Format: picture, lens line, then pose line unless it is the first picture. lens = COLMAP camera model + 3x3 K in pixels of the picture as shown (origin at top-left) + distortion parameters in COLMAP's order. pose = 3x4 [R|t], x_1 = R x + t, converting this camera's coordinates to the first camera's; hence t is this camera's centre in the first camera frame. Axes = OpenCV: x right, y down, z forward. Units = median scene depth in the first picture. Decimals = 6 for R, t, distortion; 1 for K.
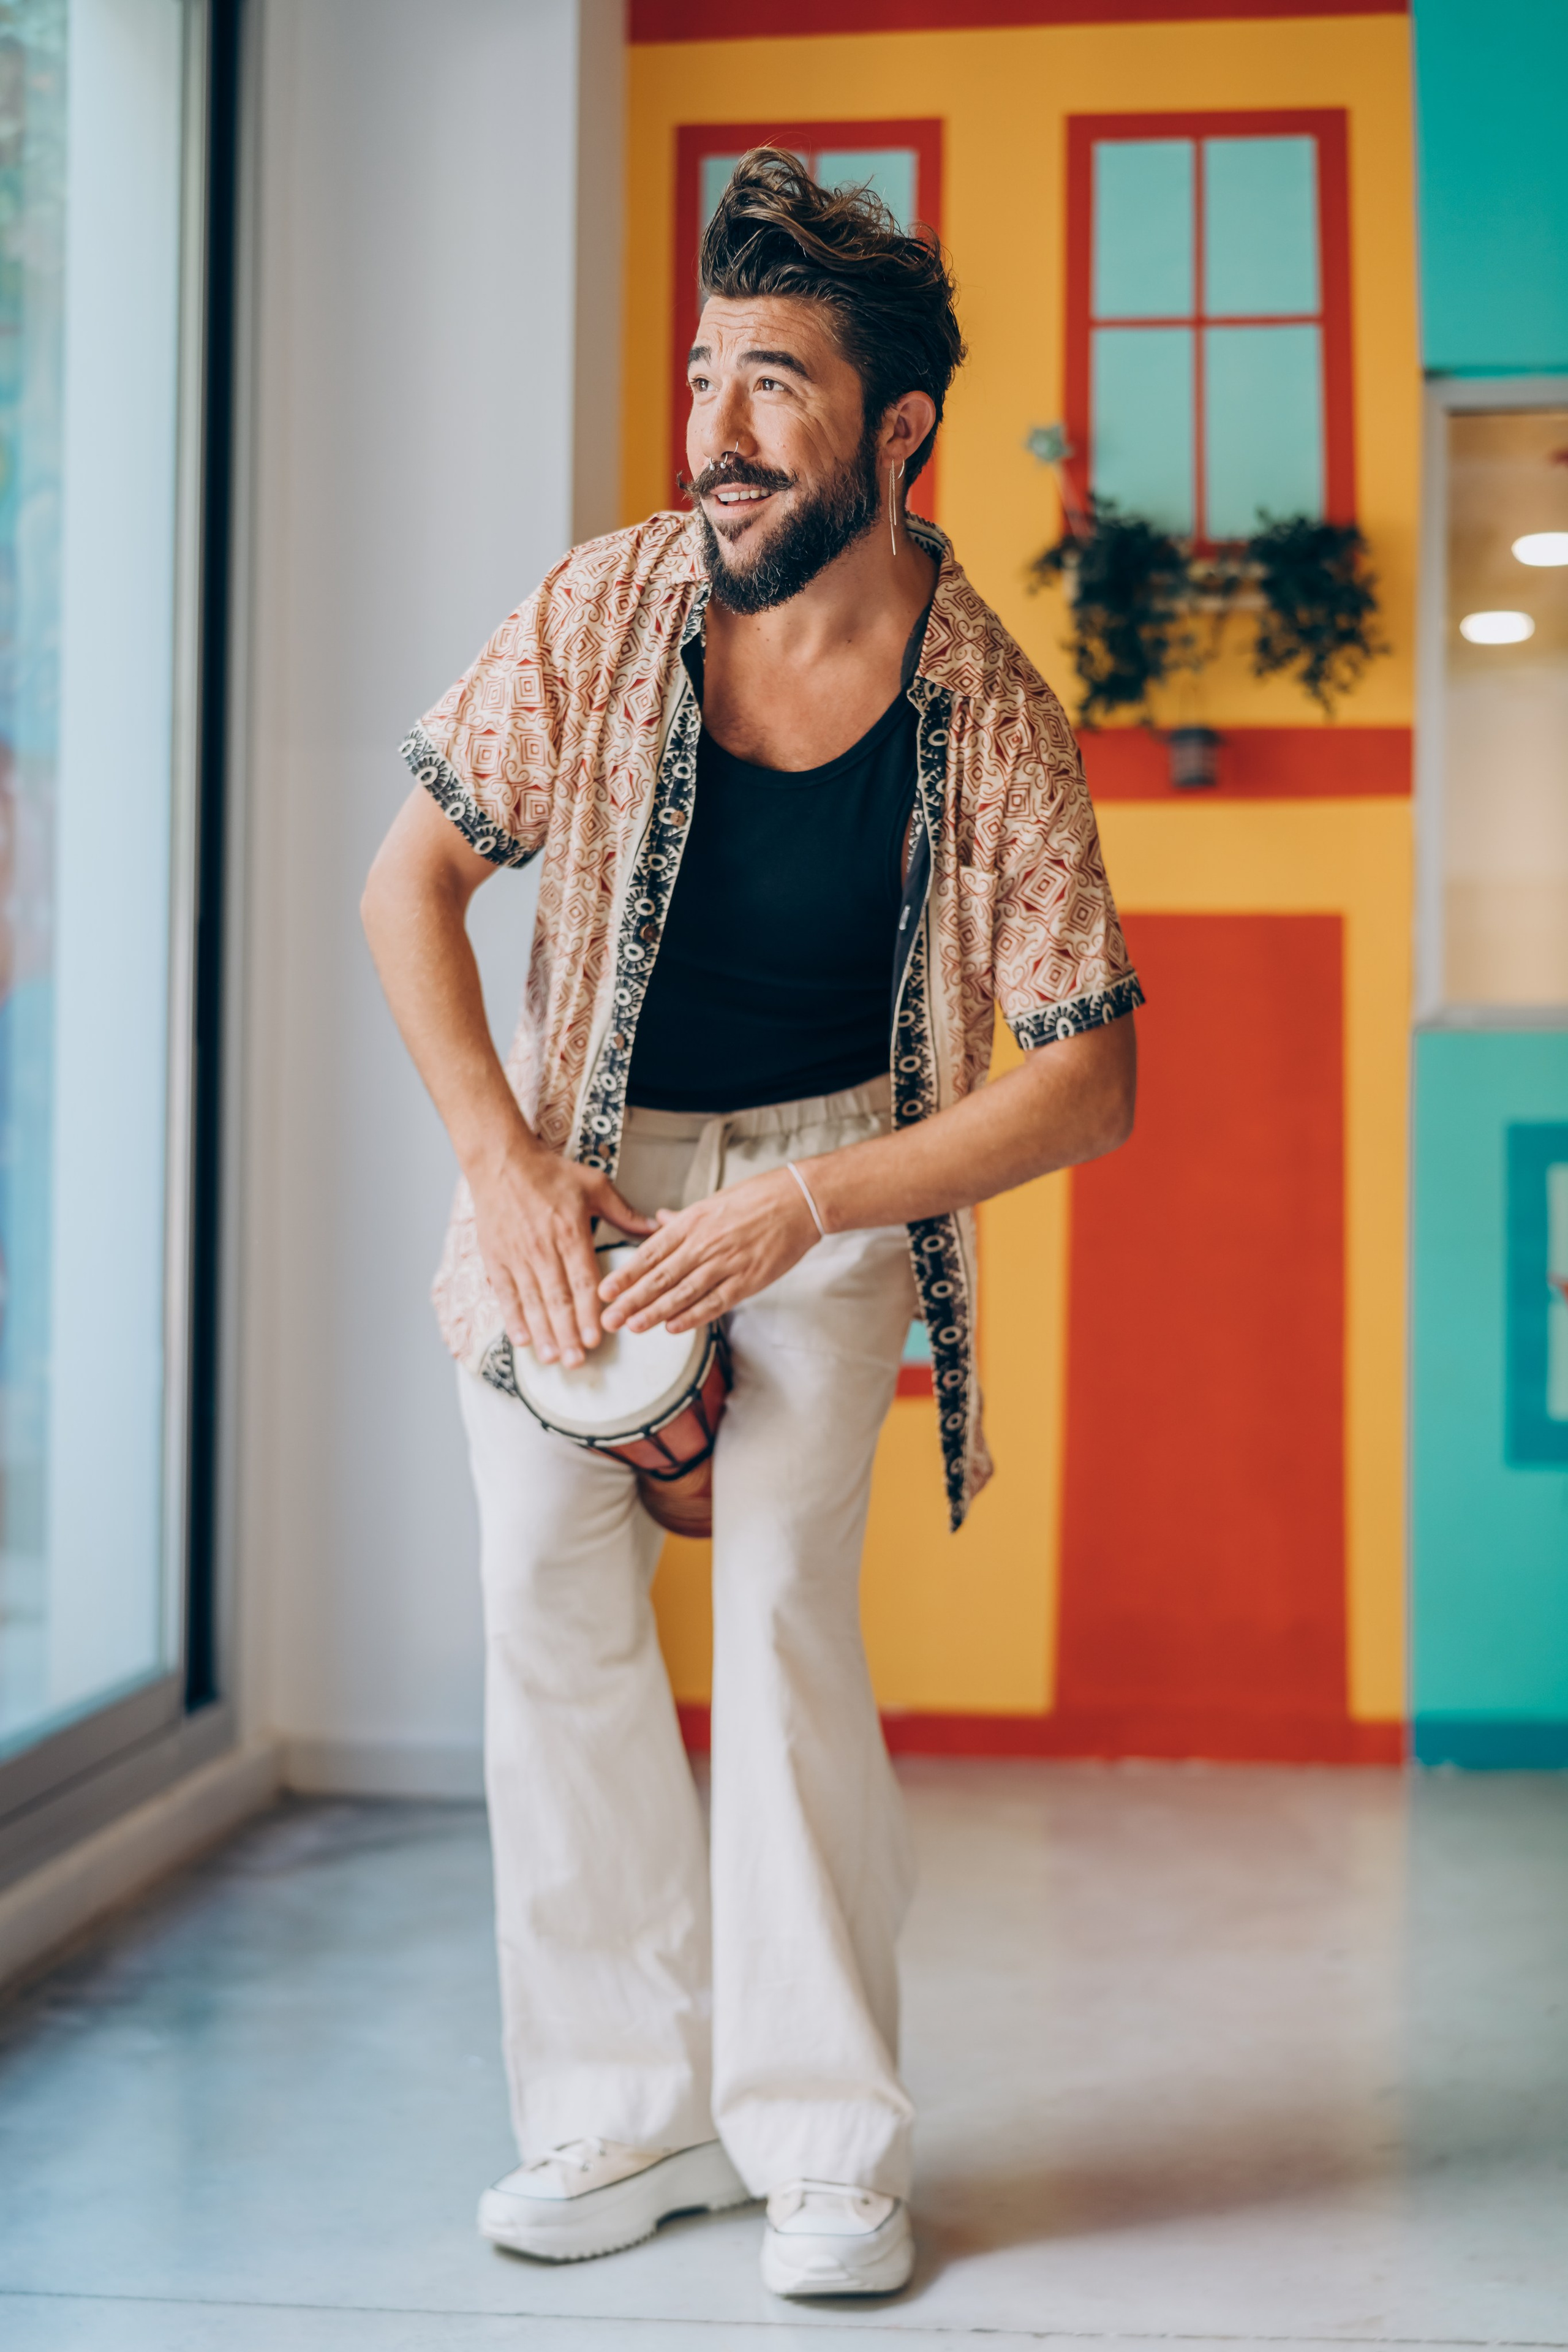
lens RADIAL K [[3100.5, 0, 784.0], [0, 3100.5, 1176.0], [0, 0, 1]] dist [-0.016229, -0.001583]
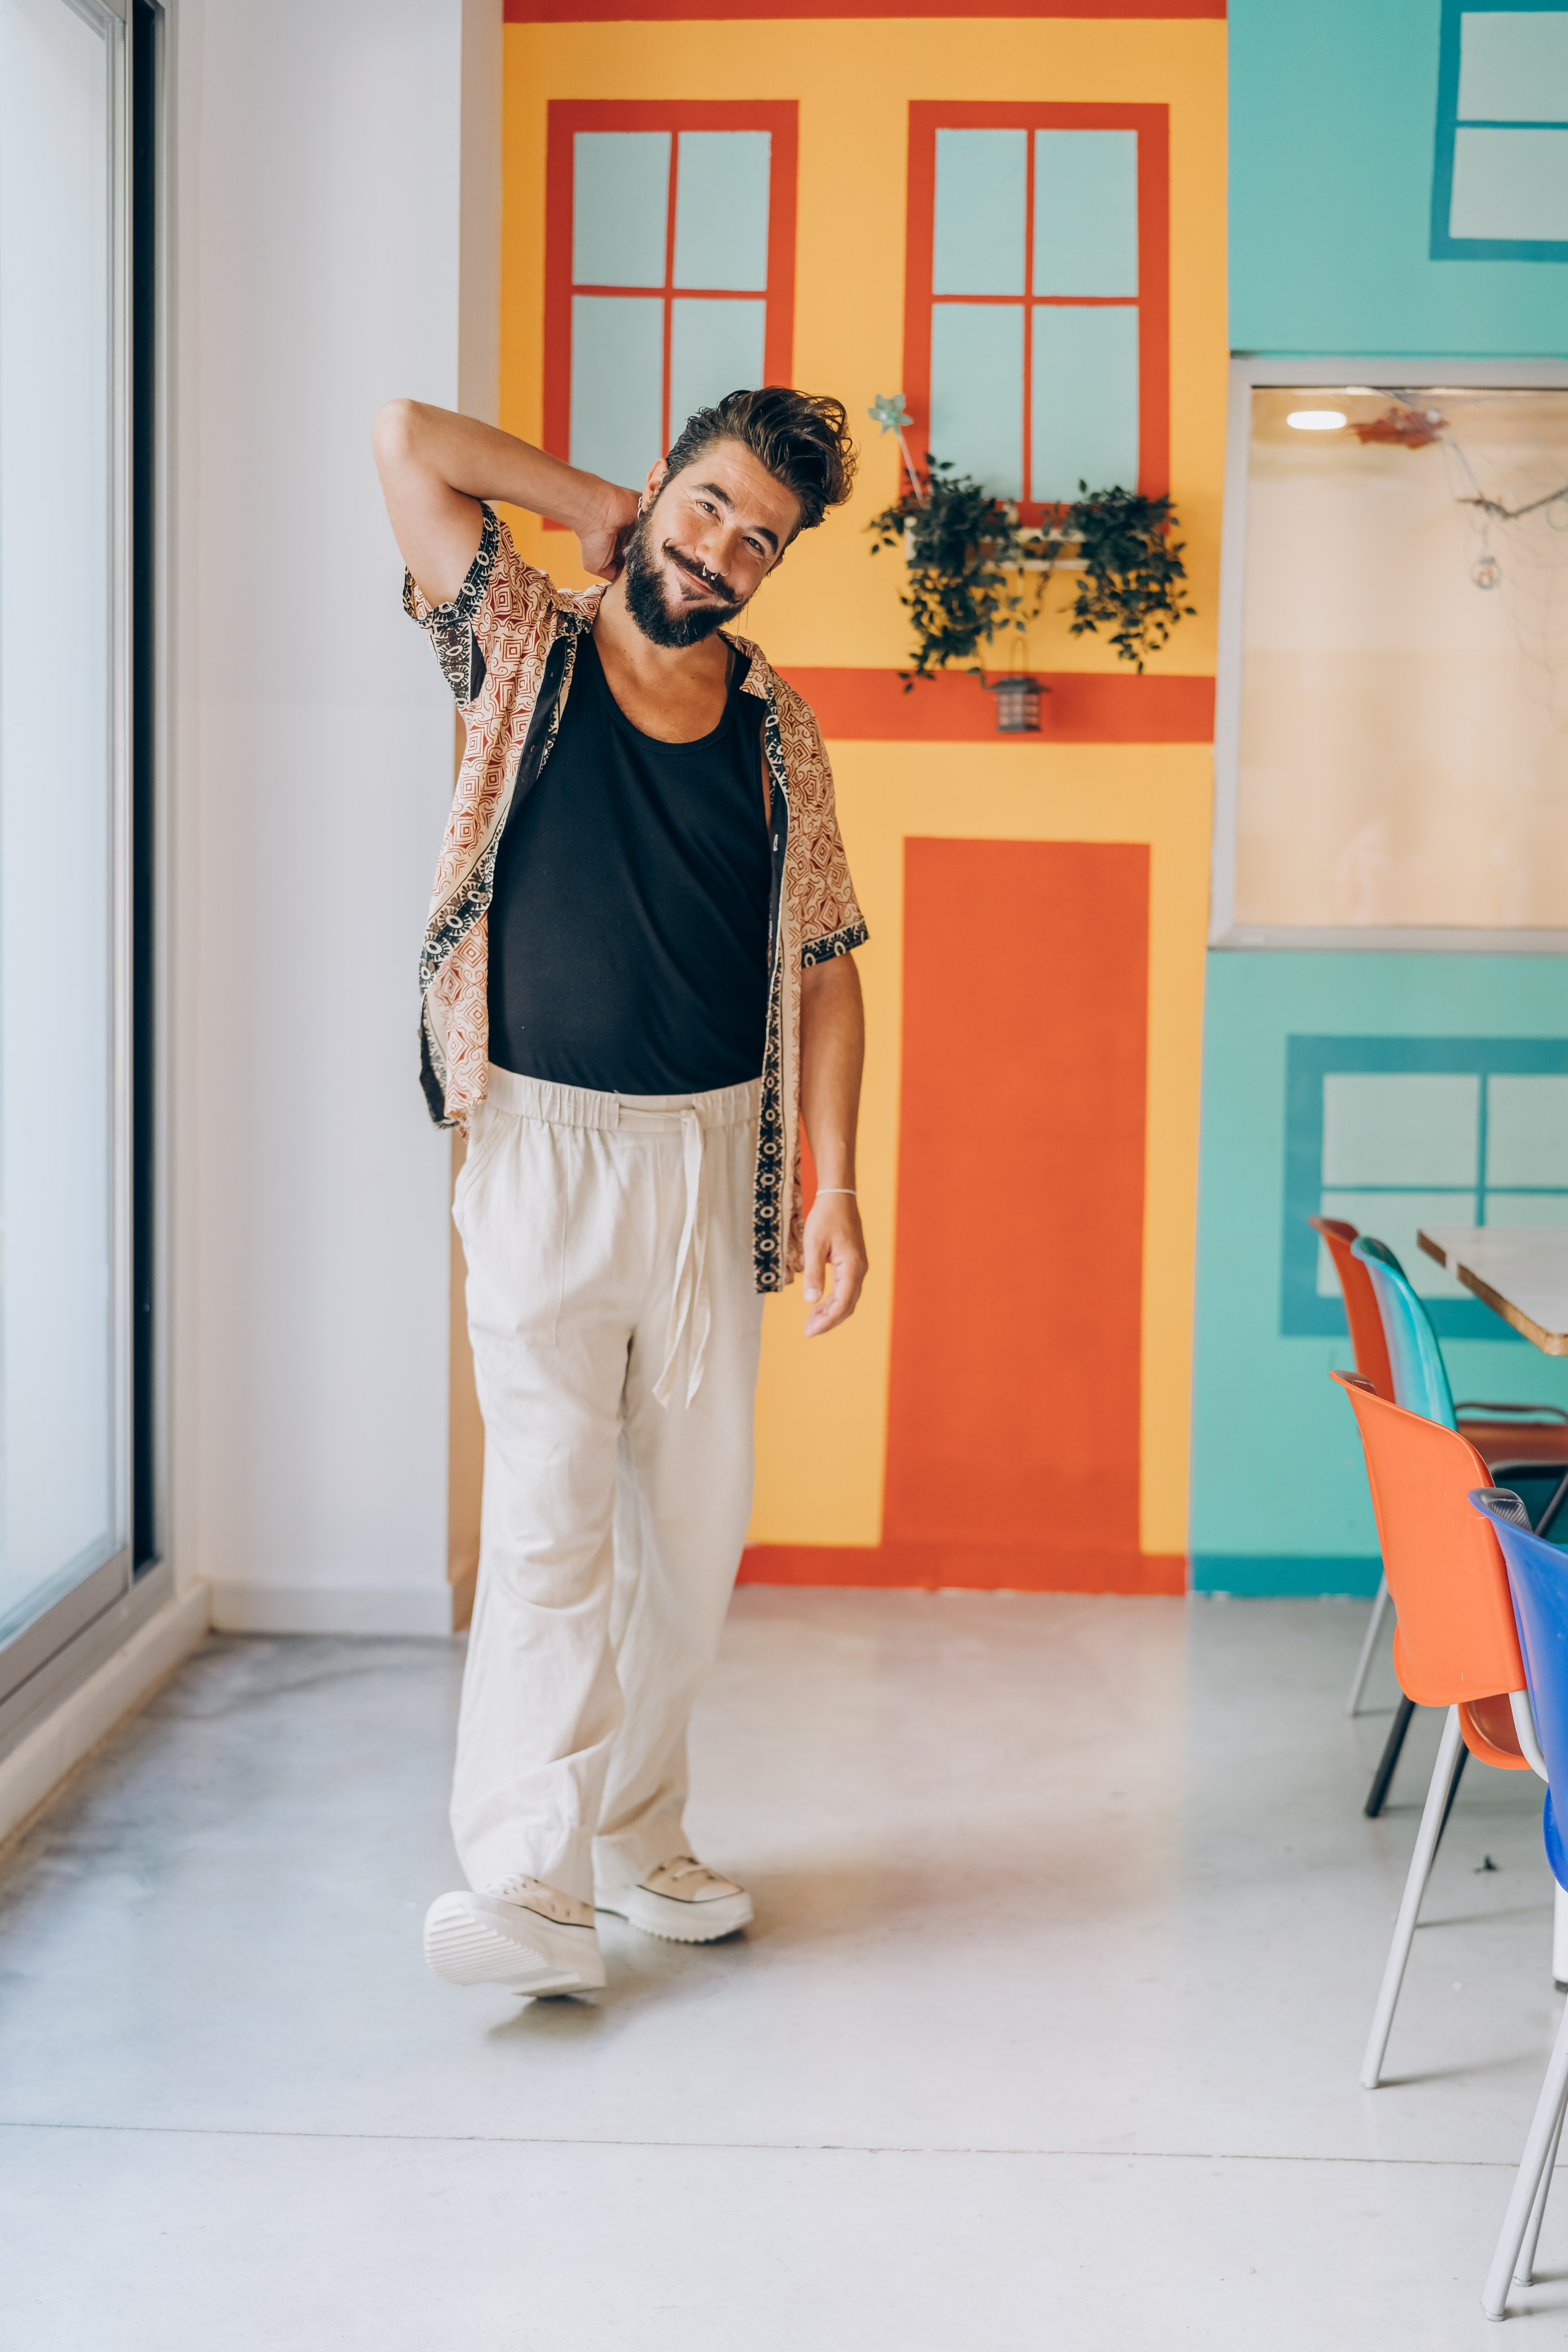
lens RADIAL K [[3100.5, 0, 784.0], [0, 3100.5, 1176.0], [0, 0, 1]] dist [-0.016229, -0.001583]
pose [[0.998400, 0.002721, 0.056479, -0.014200], [-0.008436, 0.994829, 0.101209, -0.078856], [-0.055912, -0.101524, 0.993261, -0.120259]]
